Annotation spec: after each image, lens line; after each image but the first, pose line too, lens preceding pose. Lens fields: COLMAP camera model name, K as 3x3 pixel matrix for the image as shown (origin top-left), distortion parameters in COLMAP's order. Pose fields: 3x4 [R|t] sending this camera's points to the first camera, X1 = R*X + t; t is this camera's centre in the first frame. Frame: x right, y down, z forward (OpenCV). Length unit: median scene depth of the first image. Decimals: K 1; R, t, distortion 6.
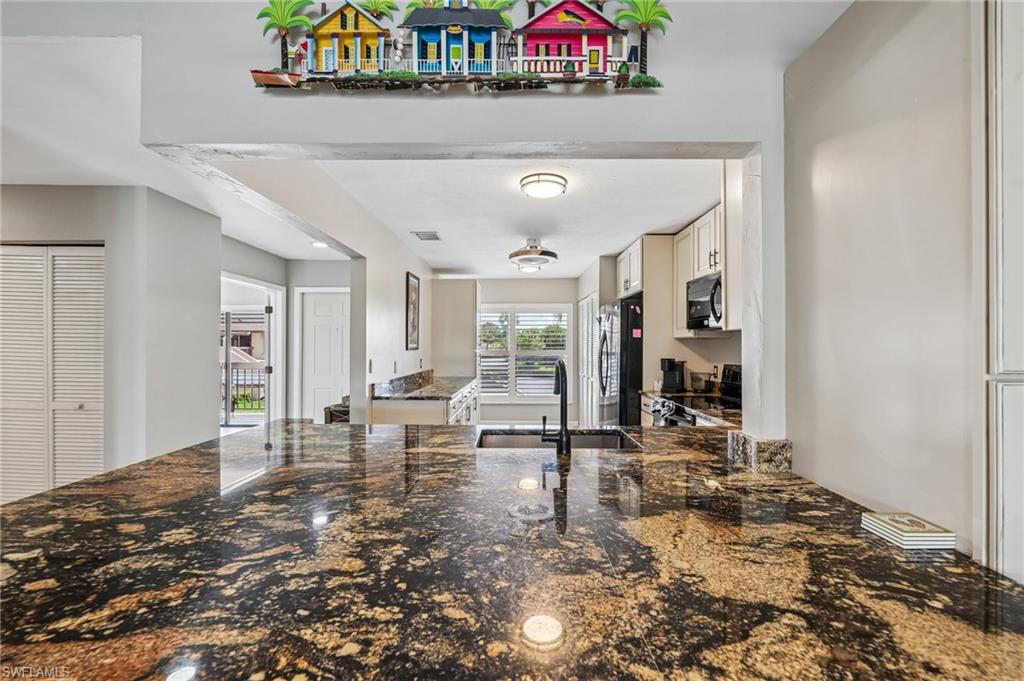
lens RADIAL K [[413.3, 0, 513.3], [0, 413.3, 347.4], [0, 0, 1]] dist [-0.004260, -0.000765]
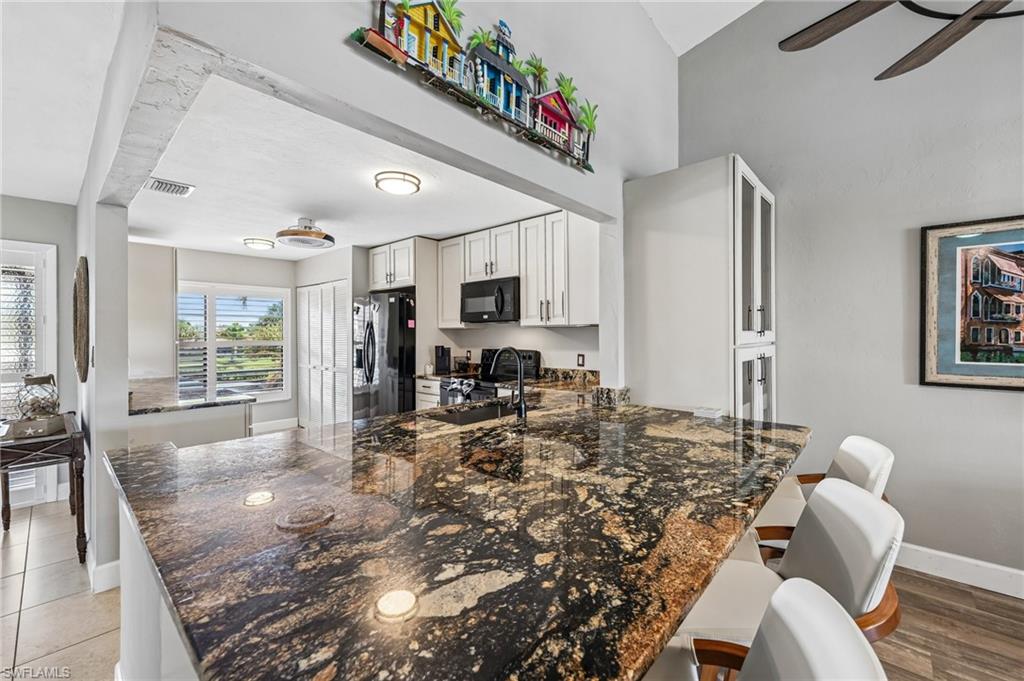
lens RADIAL K [[413.3, 0, 512.3], [0, 413.3, 334.1], [0, 0, 1]] dist [-0.004260, -0.000765]
pose [[0.666089, -0.002836, 0.745867, -1.434464], [0.007409, 0.999969, -0.002815, -0.006463], [-0.745835, 0.007401, 0.666089, 0.237369]]
